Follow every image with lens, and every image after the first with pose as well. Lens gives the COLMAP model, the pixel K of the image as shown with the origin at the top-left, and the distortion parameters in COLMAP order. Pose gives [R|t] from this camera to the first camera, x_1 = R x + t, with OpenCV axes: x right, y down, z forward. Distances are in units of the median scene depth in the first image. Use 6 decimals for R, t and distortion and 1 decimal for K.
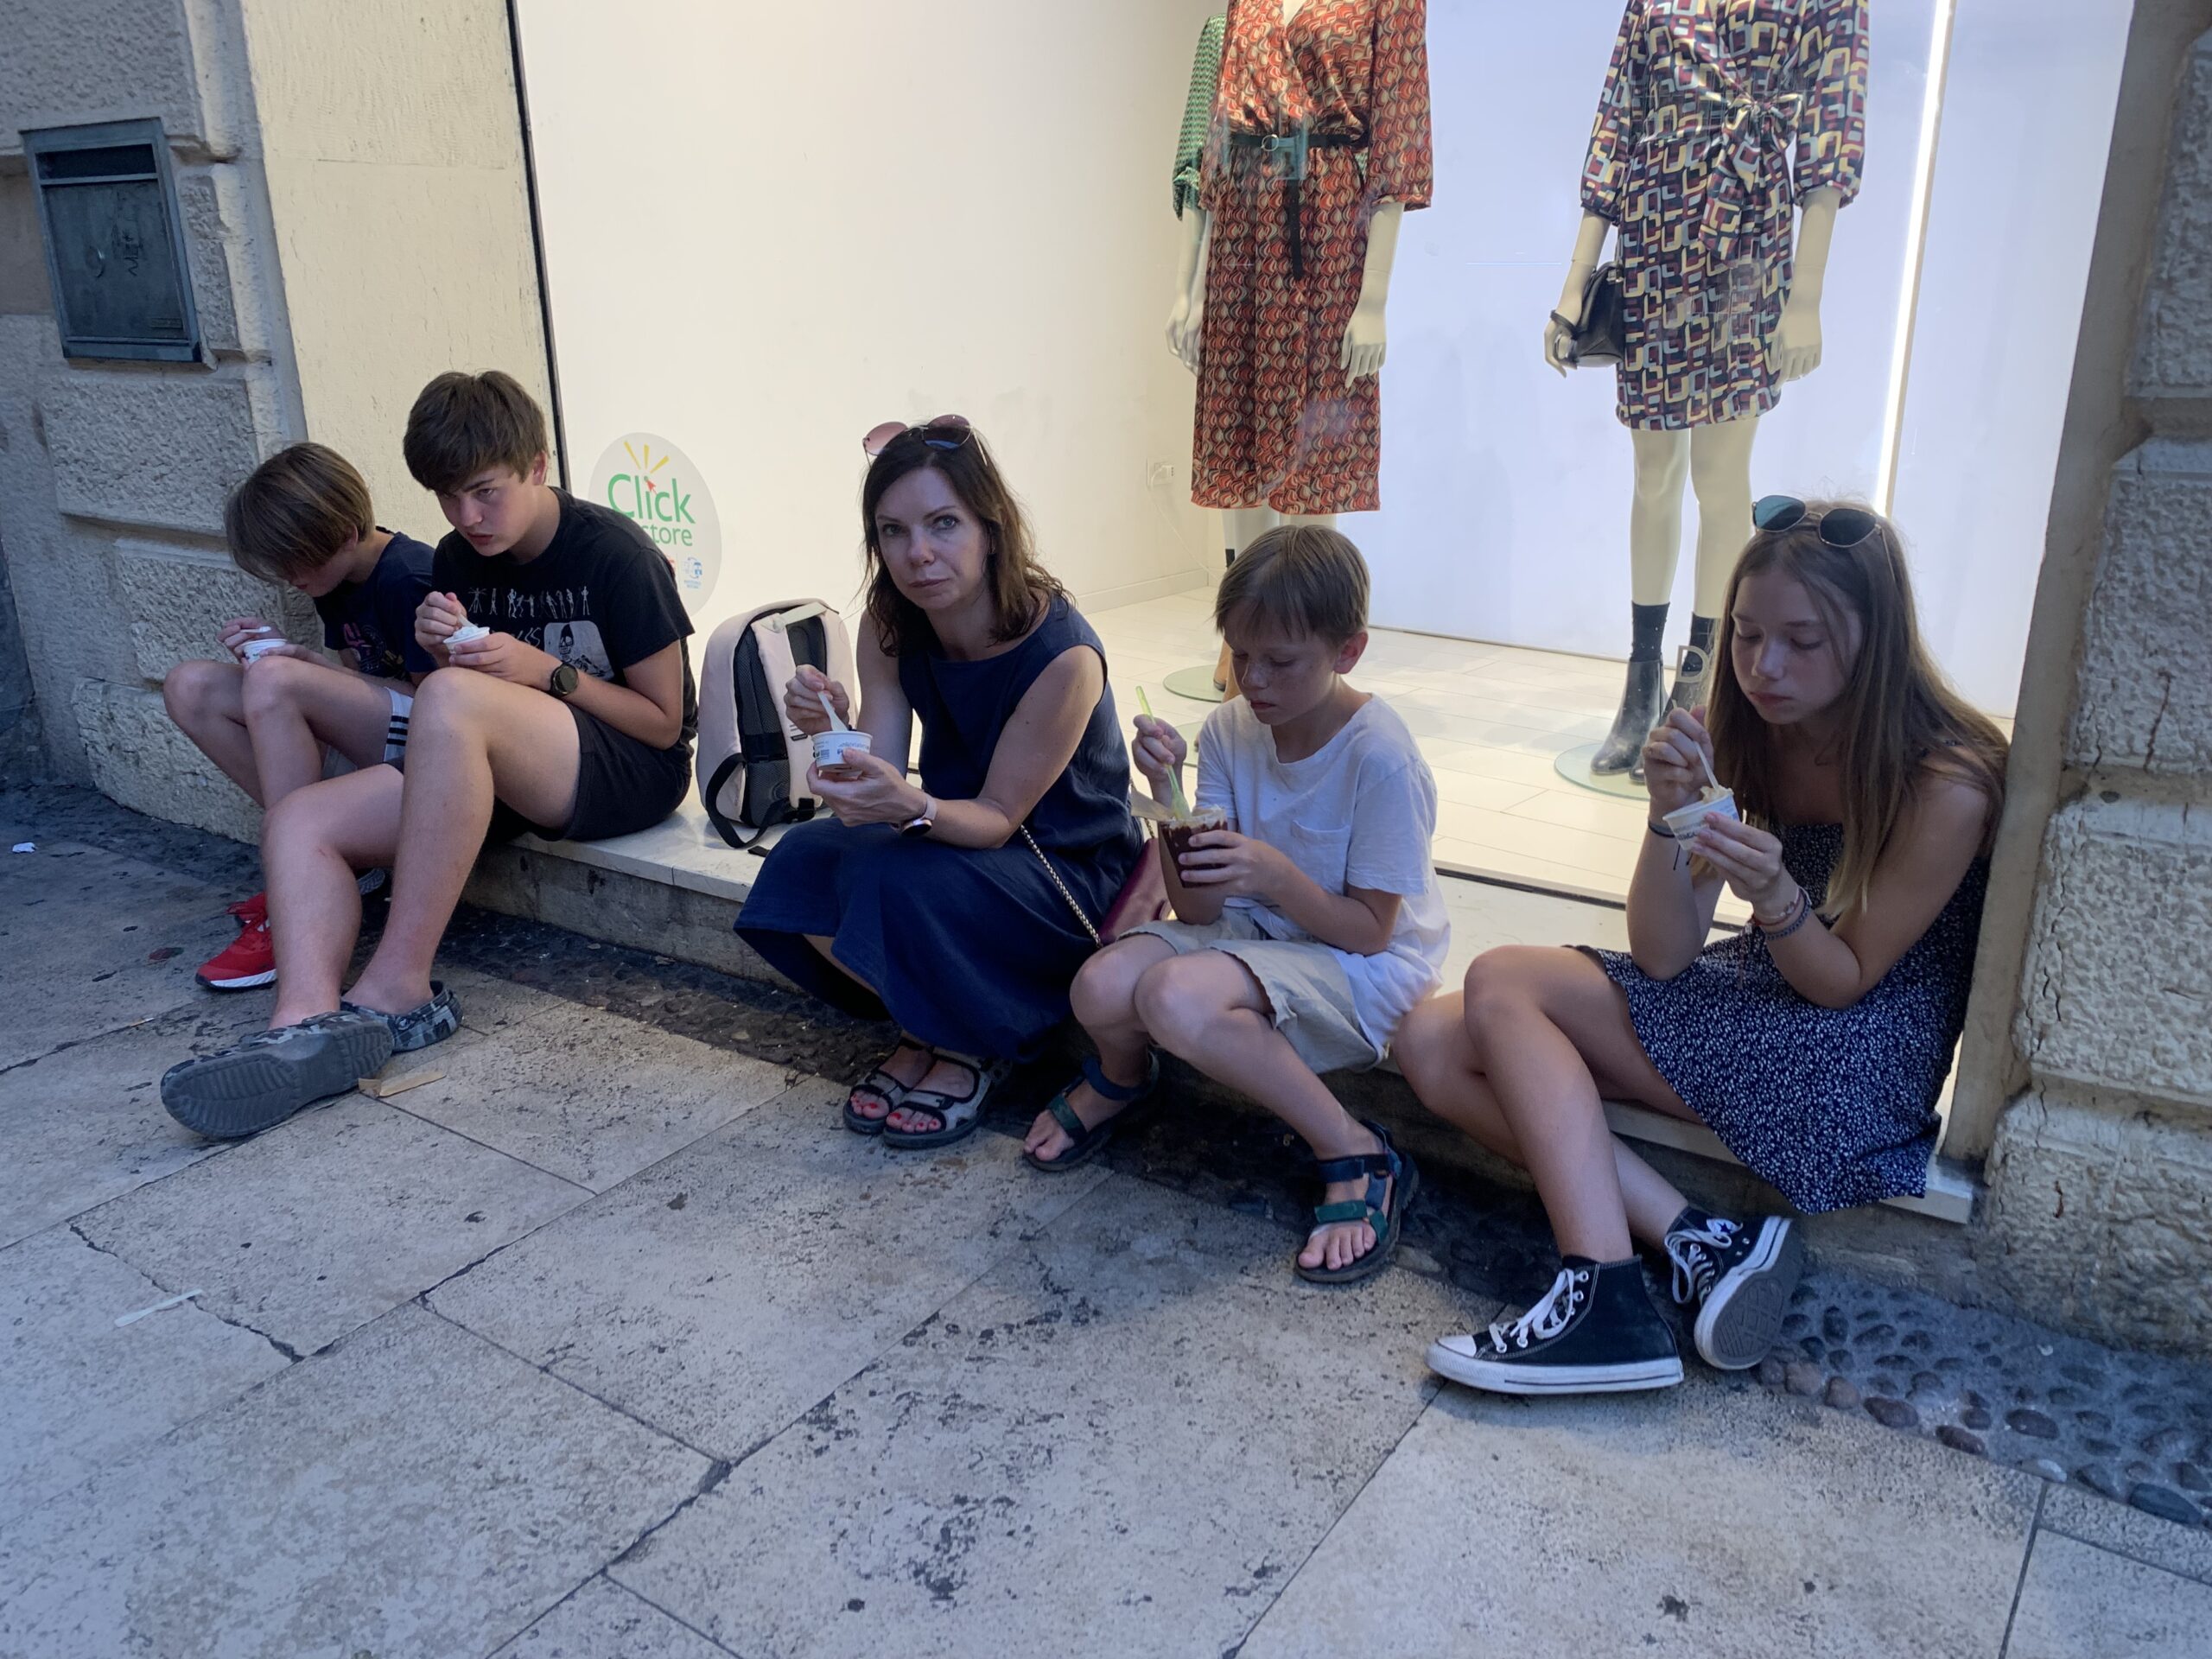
lens RADIAL K [[1672.3, 0, 1110.1], [0, 1672.3, 821.6], [0, 0, 1]] dist [0.015735, 0.001659]
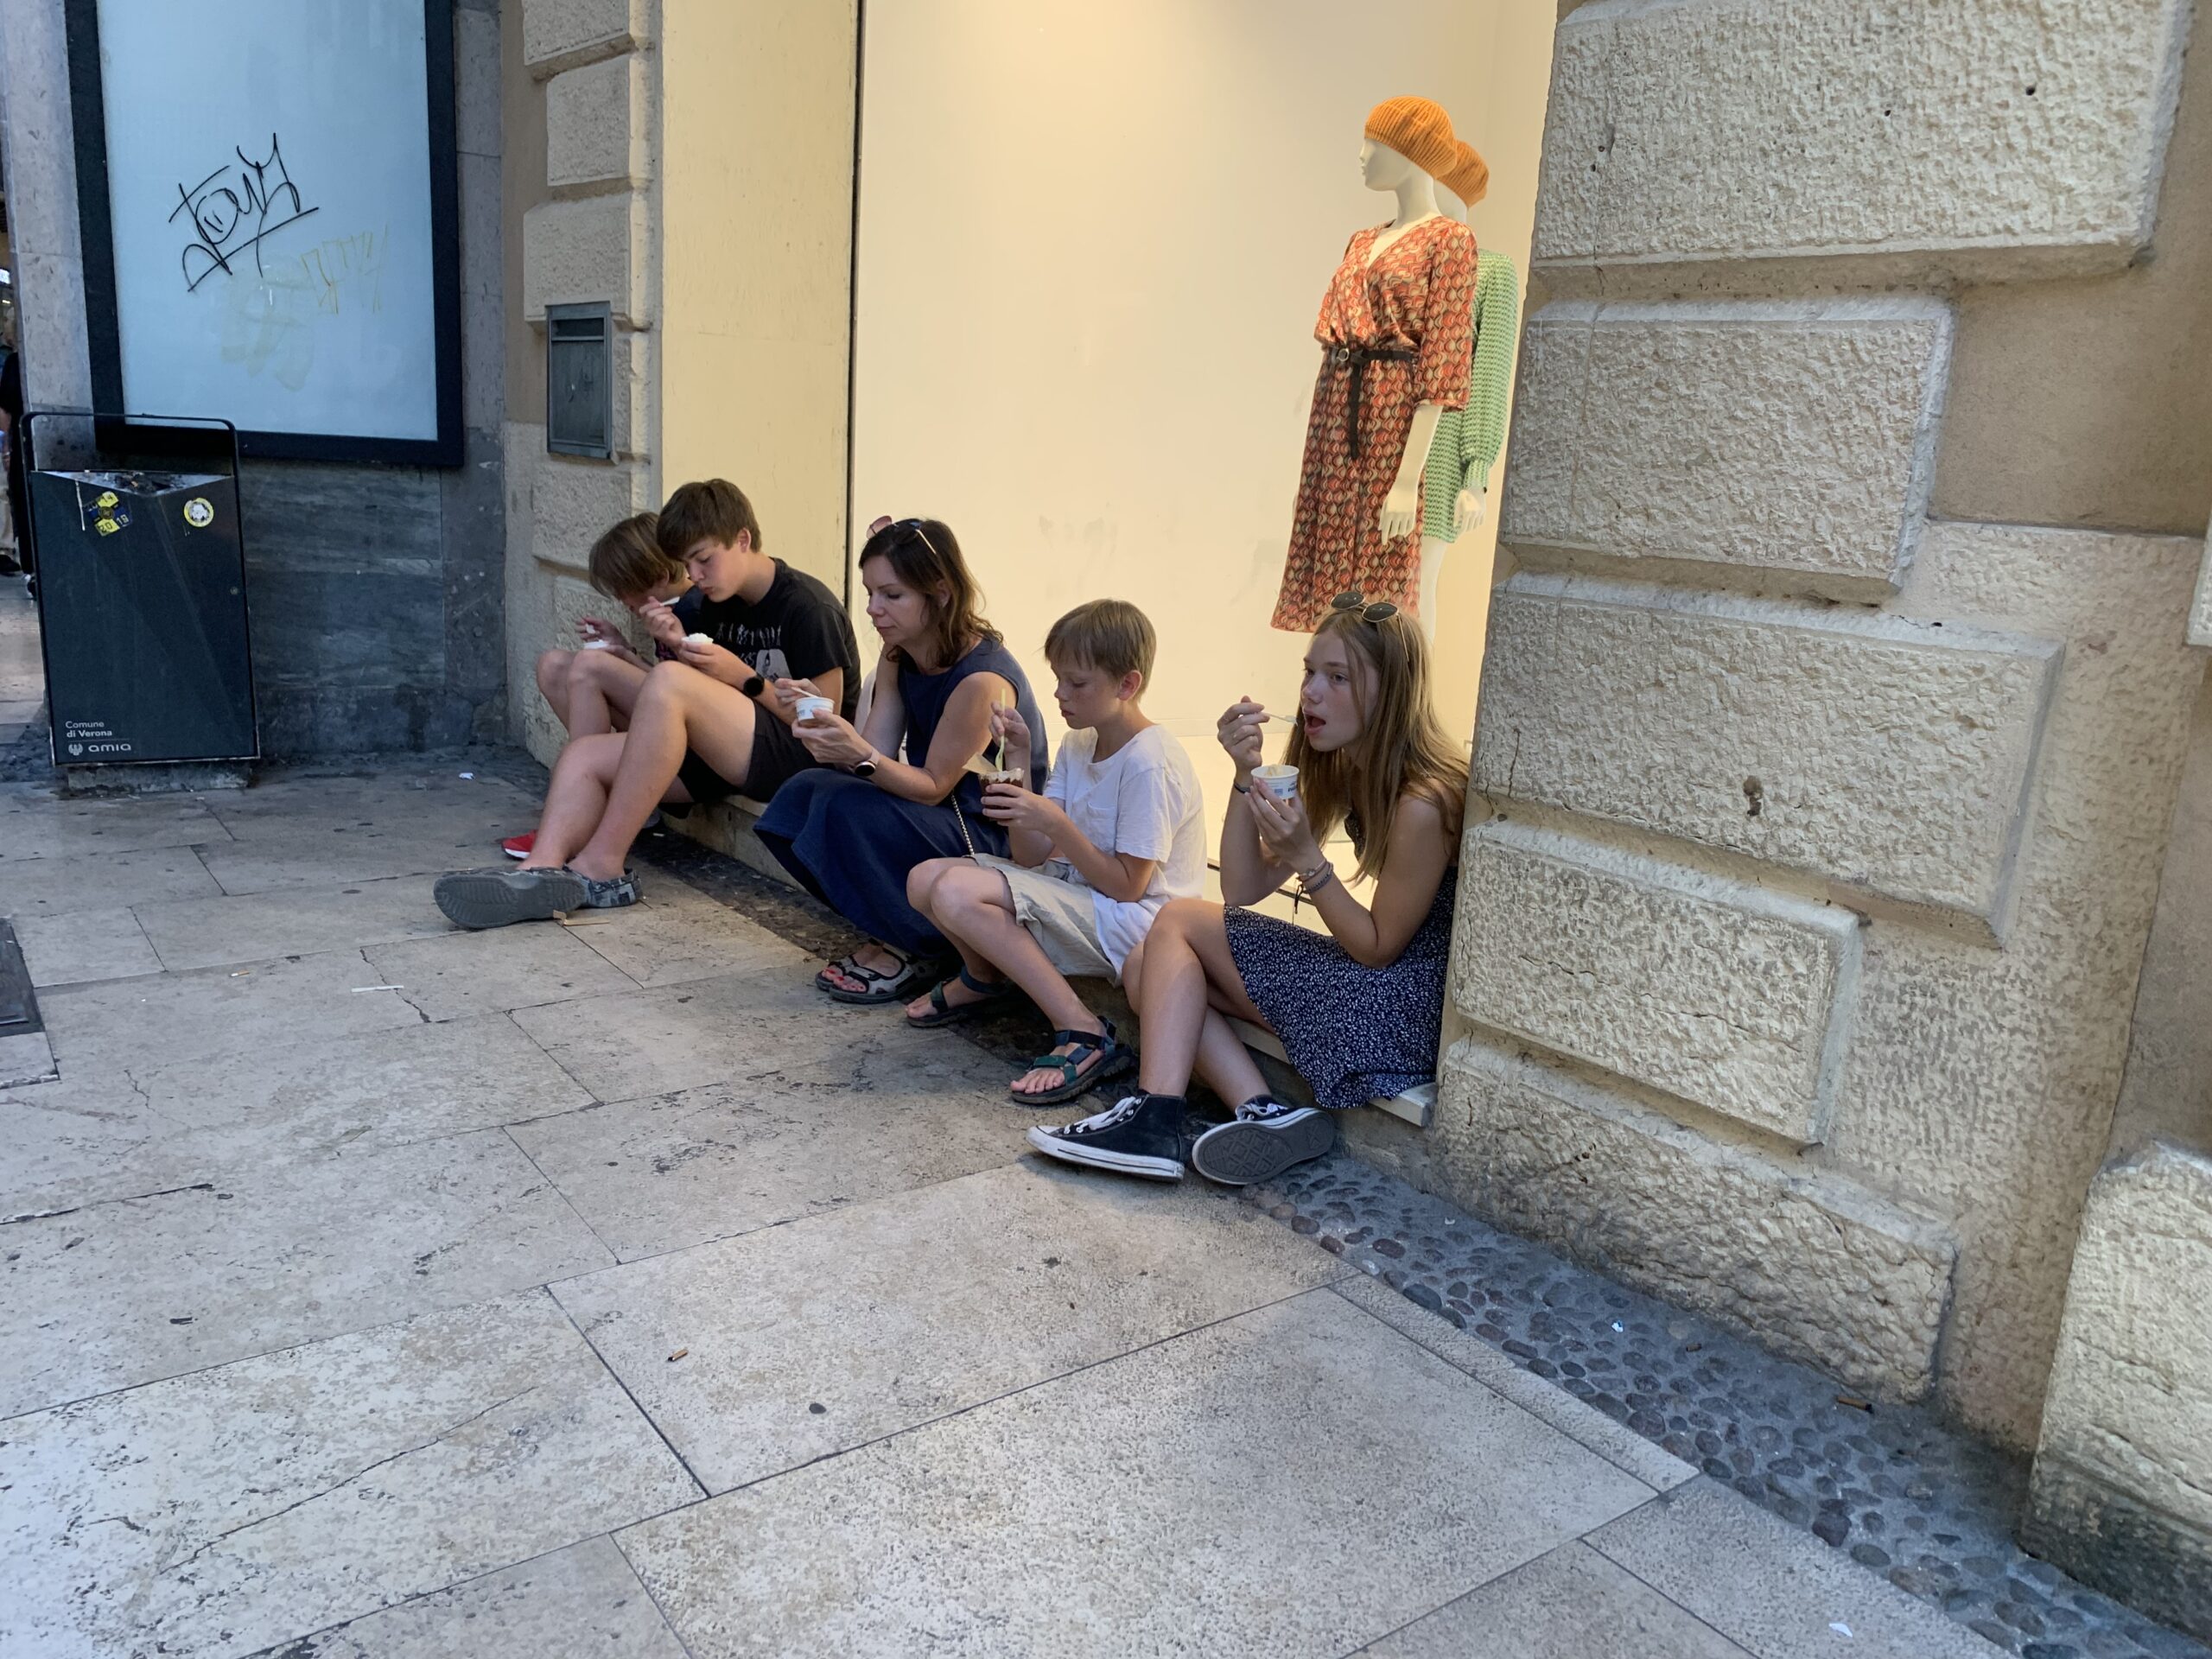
lens RADIAL K [[1672.1, 0, 1106.0], [0, 1672.1, 829.5], [0, 0, 1]] dist [0.099857, -0.184269]
pose [[0.938911, 0.139969, -0.314411, 0.514599], [-0.171470, 0.982351, -0.074729, 0.113331], [0.298402, 0.124076, 0.946341, -0.324271]]
